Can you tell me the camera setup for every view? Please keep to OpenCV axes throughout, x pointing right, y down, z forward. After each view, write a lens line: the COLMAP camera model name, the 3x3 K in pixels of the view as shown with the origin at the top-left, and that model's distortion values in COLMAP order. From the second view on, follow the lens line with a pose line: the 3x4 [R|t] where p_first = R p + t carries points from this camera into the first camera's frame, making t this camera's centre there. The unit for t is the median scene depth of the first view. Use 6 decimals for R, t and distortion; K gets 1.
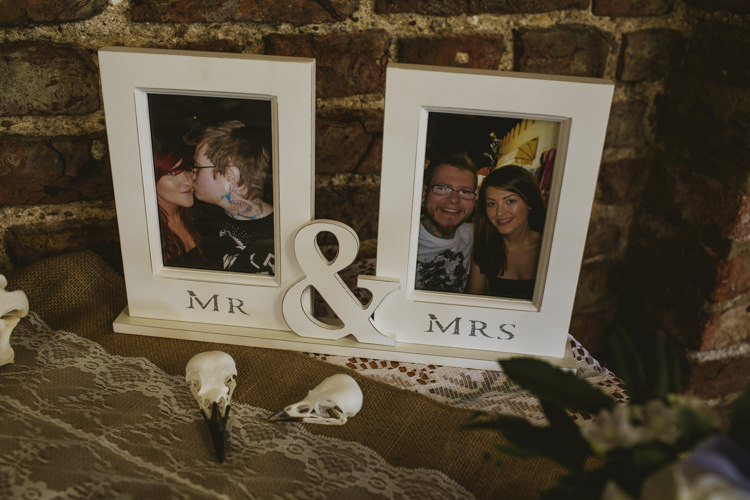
lens RADIAL K [[742.1, 0, 373.9], [0, 742.1, 250.3], [0, 0, 1]] dist [-0.050493, 0.000000]
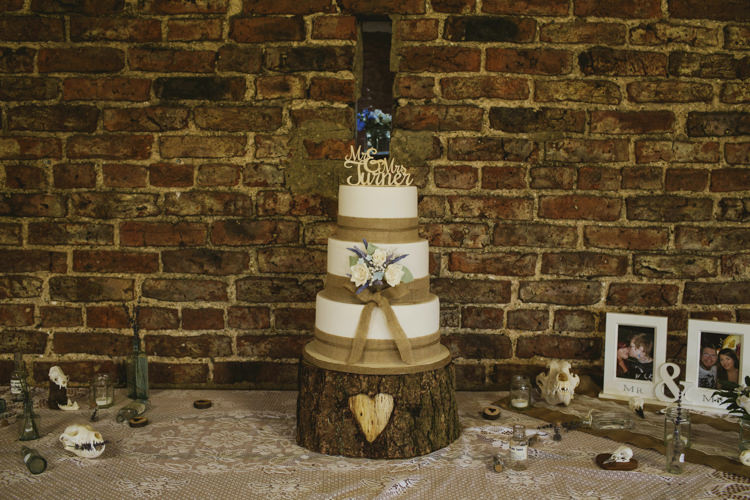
lens RADIAL K [[742.1, 0, 374.9], [0, 742.1, 248.1], [0, 0, 1]] dist [-0.050493, 0.000000]
pose [[0.933483, -0.005974, -0.358571, -0.112483], [-0.121098, 0.935881, -0.330851, 0.727632], [0.337556, 0.352266, 0.872906, -2.525779]]
